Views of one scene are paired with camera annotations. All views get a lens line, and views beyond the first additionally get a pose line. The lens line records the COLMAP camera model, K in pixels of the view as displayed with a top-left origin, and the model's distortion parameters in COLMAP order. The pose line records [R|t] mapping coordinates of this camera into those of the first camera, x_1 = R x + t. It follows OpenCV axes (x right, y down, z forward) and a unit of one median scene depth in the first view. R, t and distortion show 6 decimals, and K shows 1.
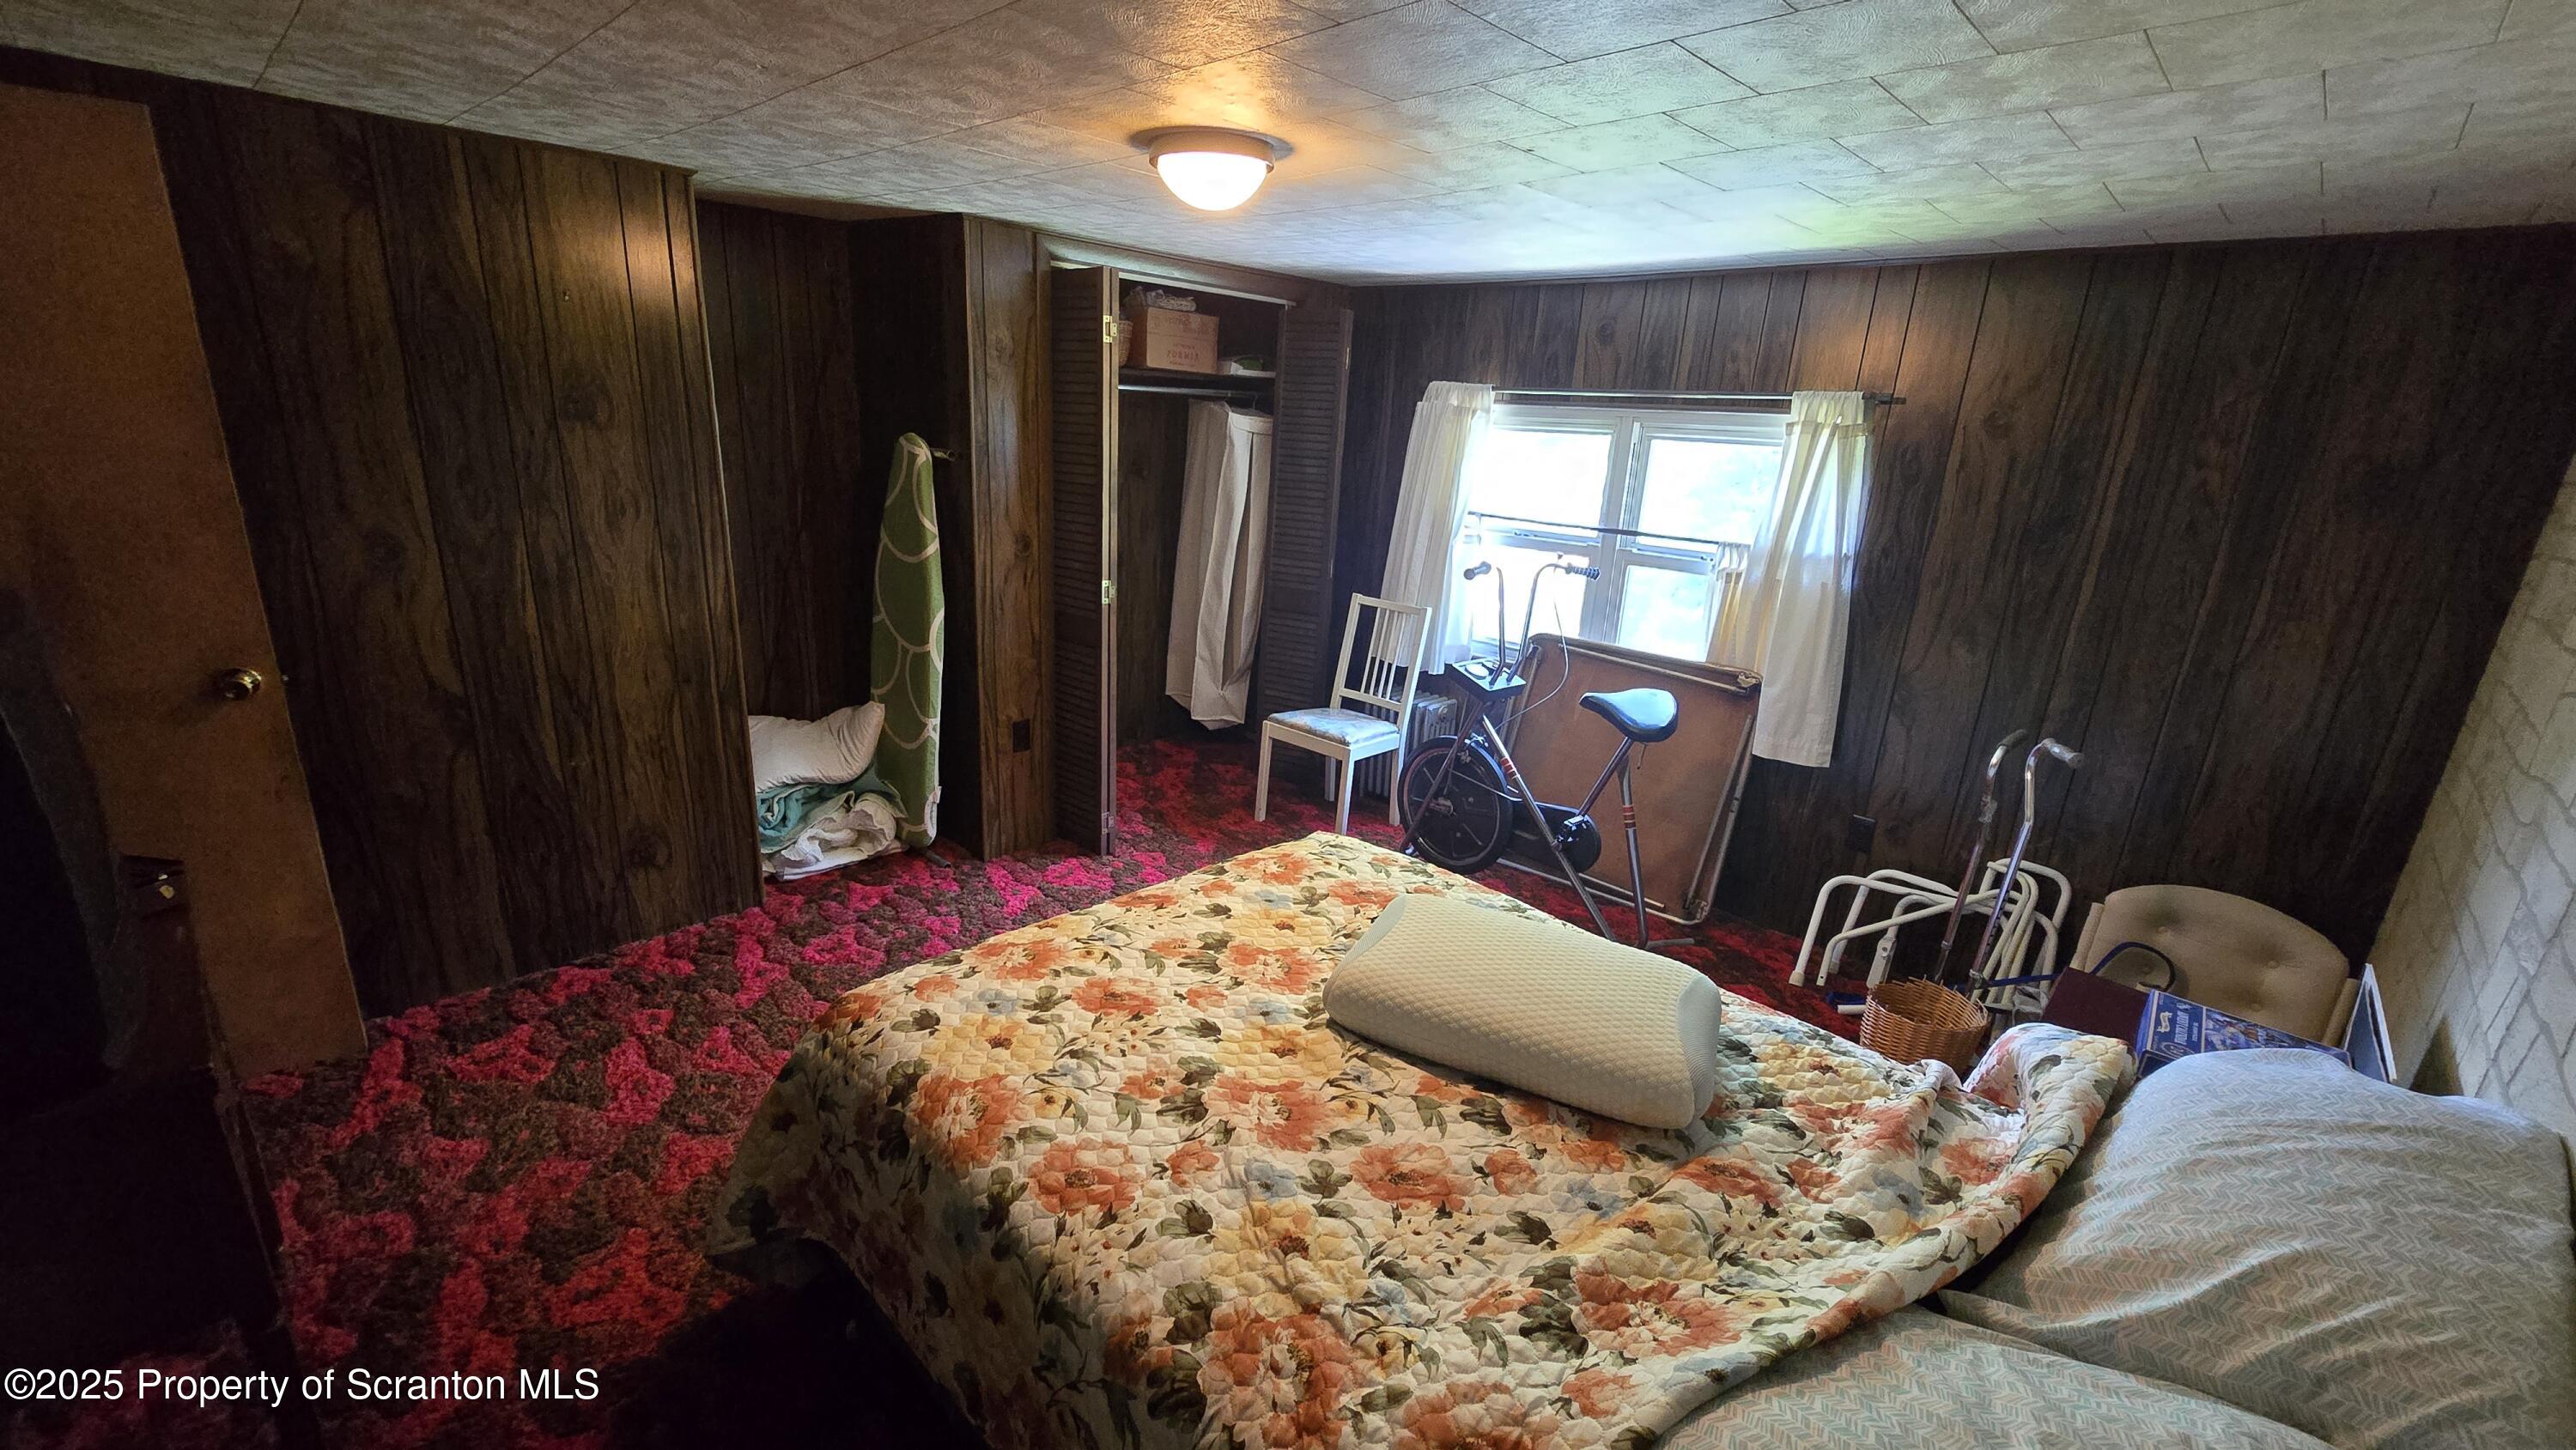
lens RADIAL K [[1053.5, 0, 1278.5], [0, 1053.5, 748.7], [0, 0, 1]] dist [-0.002985, 0.000893]
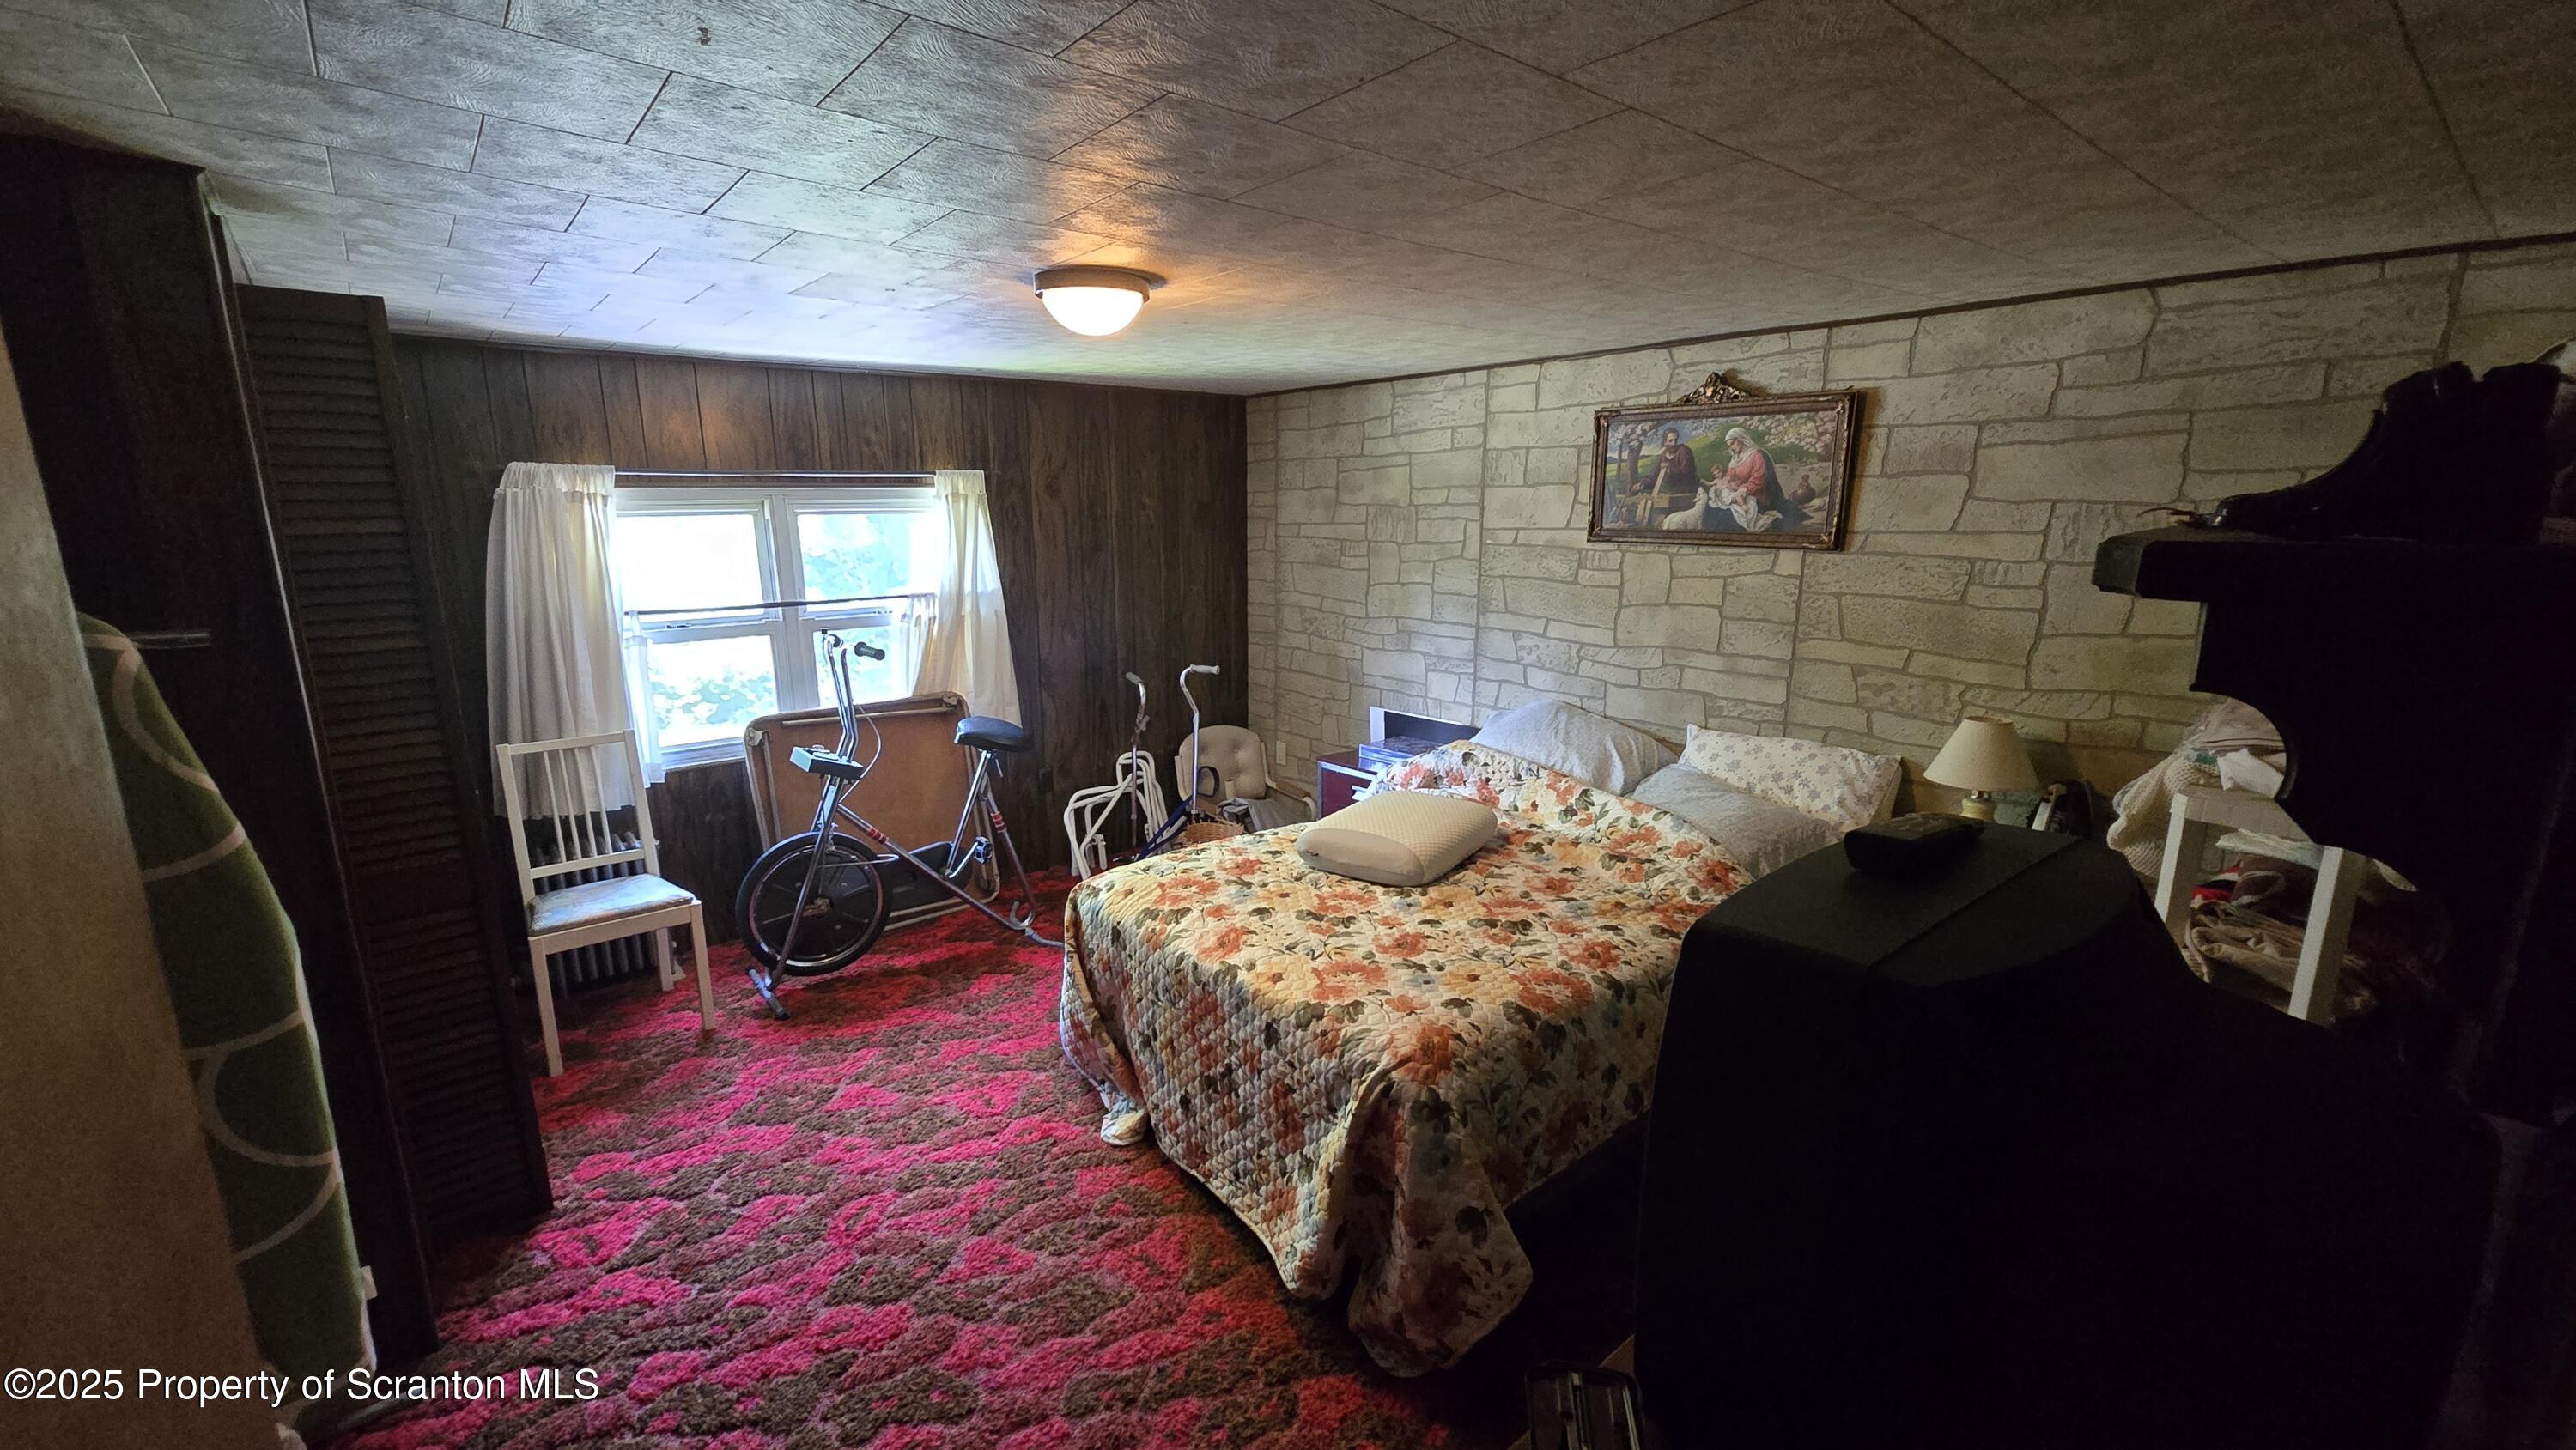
lens RADIAL K [[1053.5, 0, 1285.3], [0, 1053.5, 720.2], [0, 0, 1]] dist [-0.002985, 0.000893]
pose [[0.101639, -0.255551, 0.961438, -1.058693], [0.309818, 0.926512, 0.213514, -0.275200], [-0.945348, 0.276169, 0.173344, 0.635012]]
